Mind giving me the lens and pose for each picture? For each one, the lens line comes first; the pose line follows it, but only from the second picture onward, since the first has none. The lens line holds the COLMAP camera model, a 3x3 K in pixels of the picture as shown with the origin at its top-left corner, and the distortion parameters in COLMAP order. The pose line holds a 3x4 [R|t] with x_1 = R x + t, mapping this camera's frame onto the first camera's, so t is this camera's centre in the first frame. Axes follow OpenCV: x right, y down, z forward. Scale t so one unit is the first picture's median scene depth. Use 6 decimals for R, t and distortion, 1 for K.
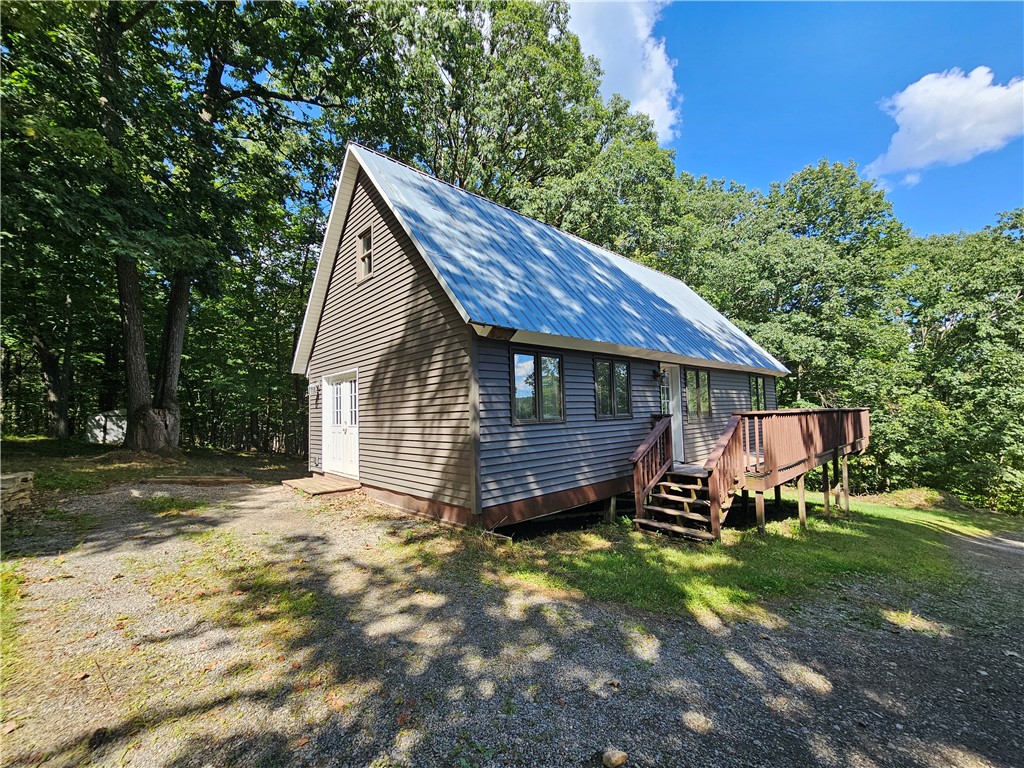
lens RADIAL K [[417.2, 0, 511.0], [0, 417.2, 385.3], [0, 0, 1]] dist [-0.008019, 0.000035]
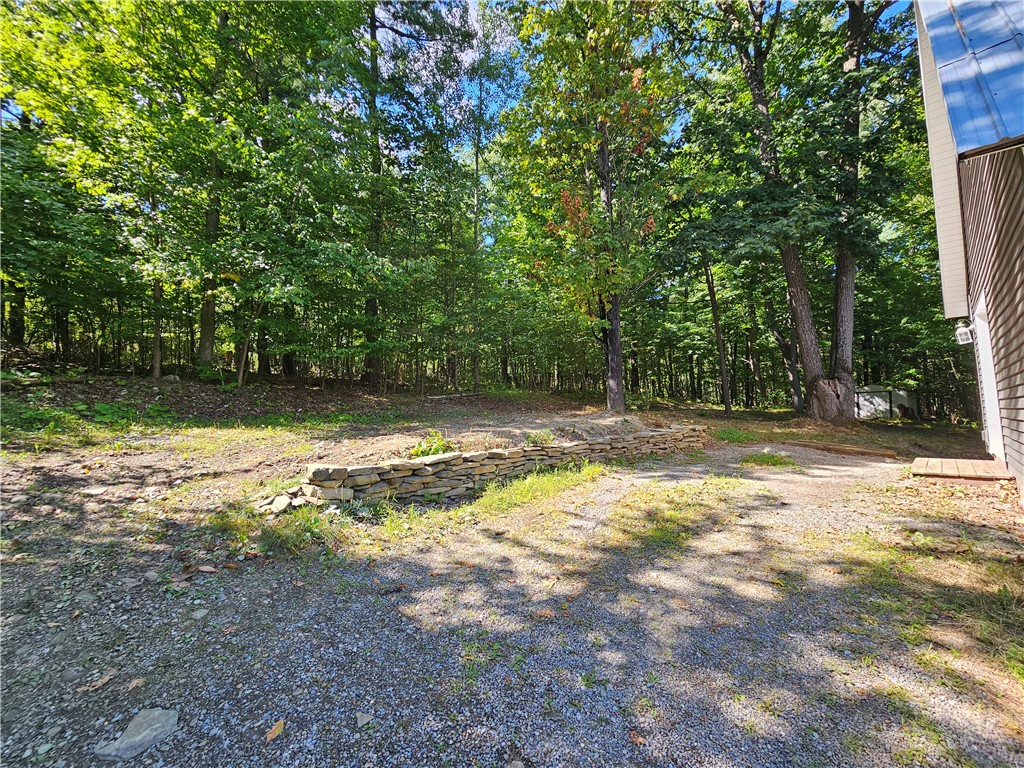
lens RADIAL K [[417.2, 0, 508.3], [0, 417.2, 388.5], [0, 0, 1]] dist [-0.008019, 0.000035]
pose [[0.036966, -0.039898, -0.998520, 0.225657], [0.097636, 0.994566, -0.036126, 0.055452], [0.994535, -0.096156, 0.040660, 0.230460]]
